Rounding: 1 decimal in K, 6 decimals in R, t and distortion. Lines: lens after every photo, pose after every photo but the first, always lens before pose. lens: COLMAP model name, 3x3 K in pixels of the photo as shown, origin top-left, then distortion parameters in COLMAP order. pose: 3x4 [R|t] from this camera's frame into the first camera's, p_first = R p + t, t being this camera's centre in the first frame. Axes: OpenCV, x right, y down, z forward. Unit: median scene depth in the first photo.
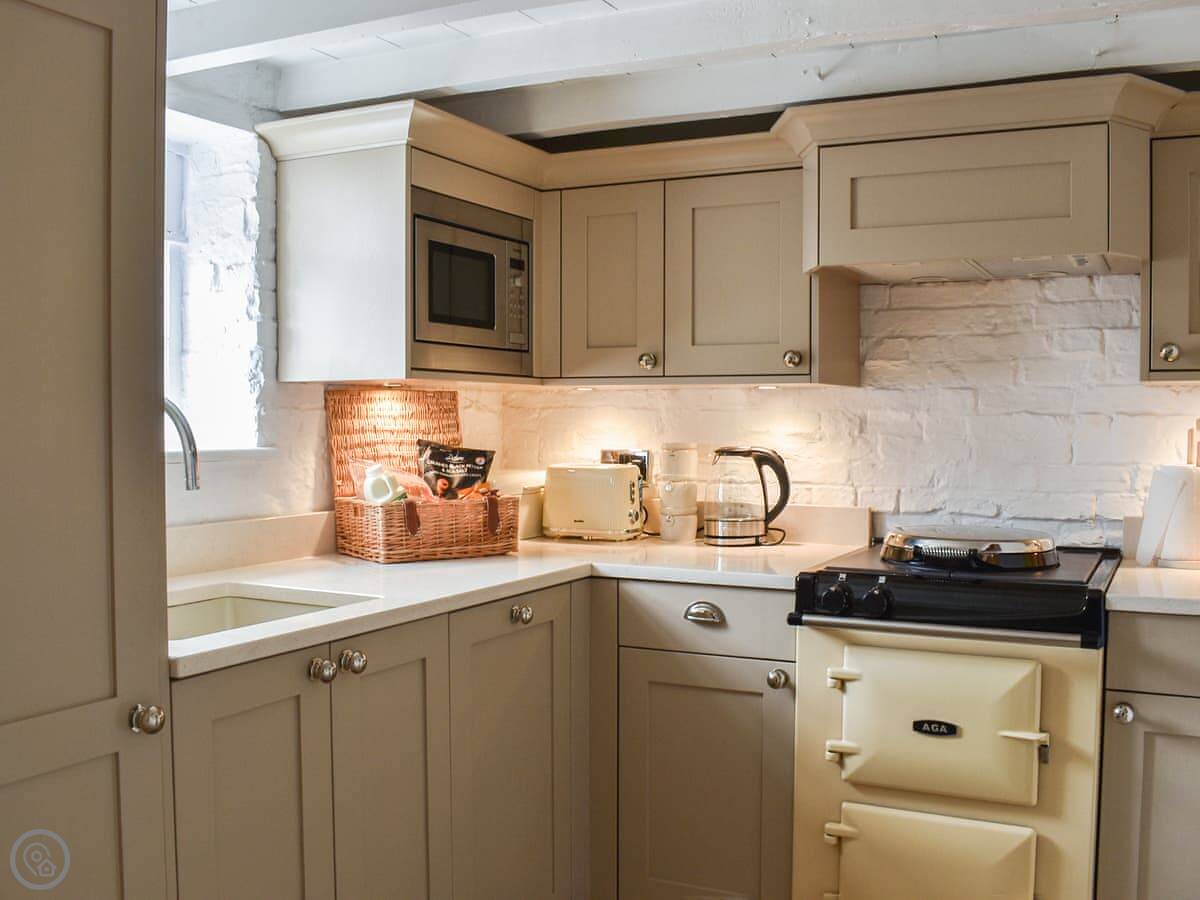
lens RADIAL K [[1222.1, 0, 600.0], [0, 1222.1, 450.0], [0, 0, 1]] dist [-0.000841, -0.015477]
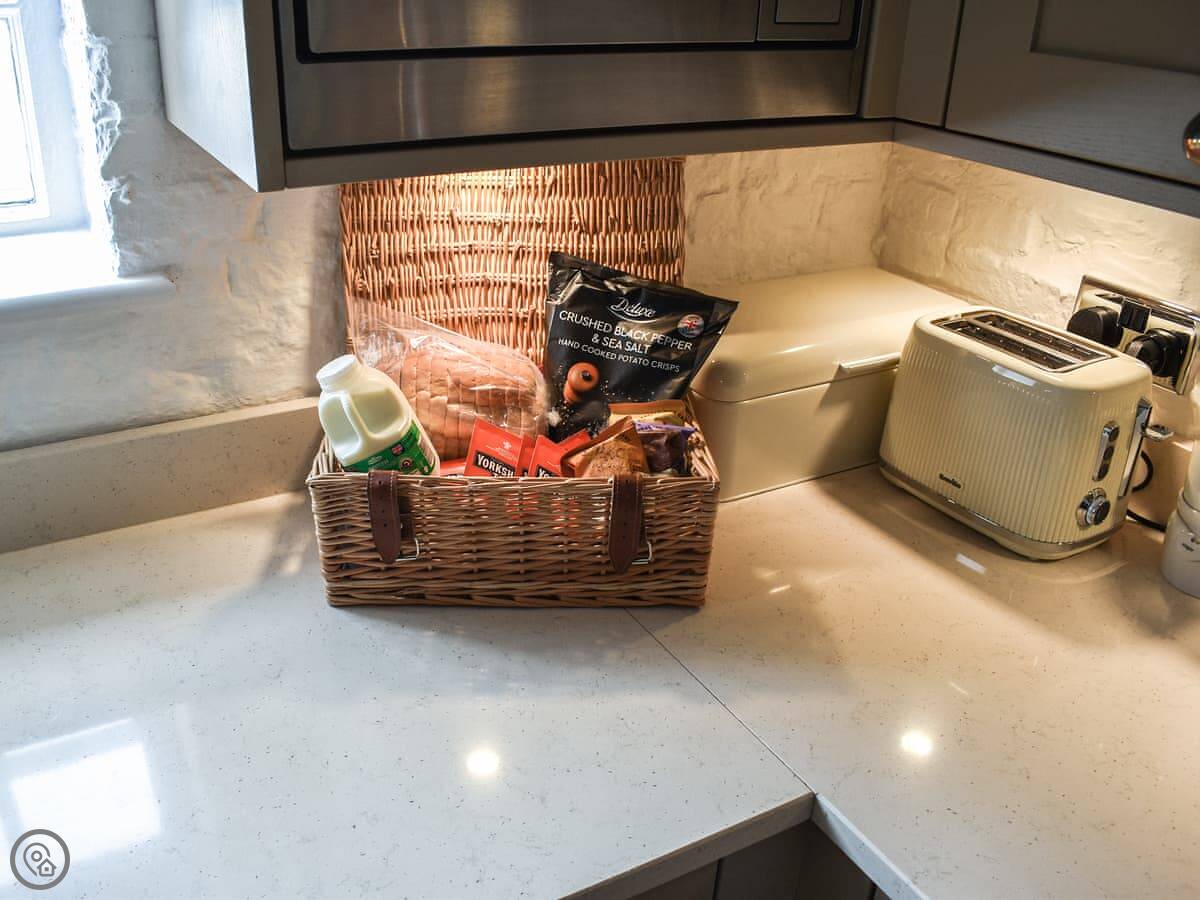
lens RADIAL K [[1084.9, 0, 540.7], [0, 1084.9, 449.9], [0, 0, 1]] dist [-0.089732, -0.010942]
pose [[0.827123, 0.257365, -0.499631, 0.048183], [-0.032645, 0.909489, 0.414444, -0.100450], [0.561072, -0.326486, 0.760661, 0.707194]]
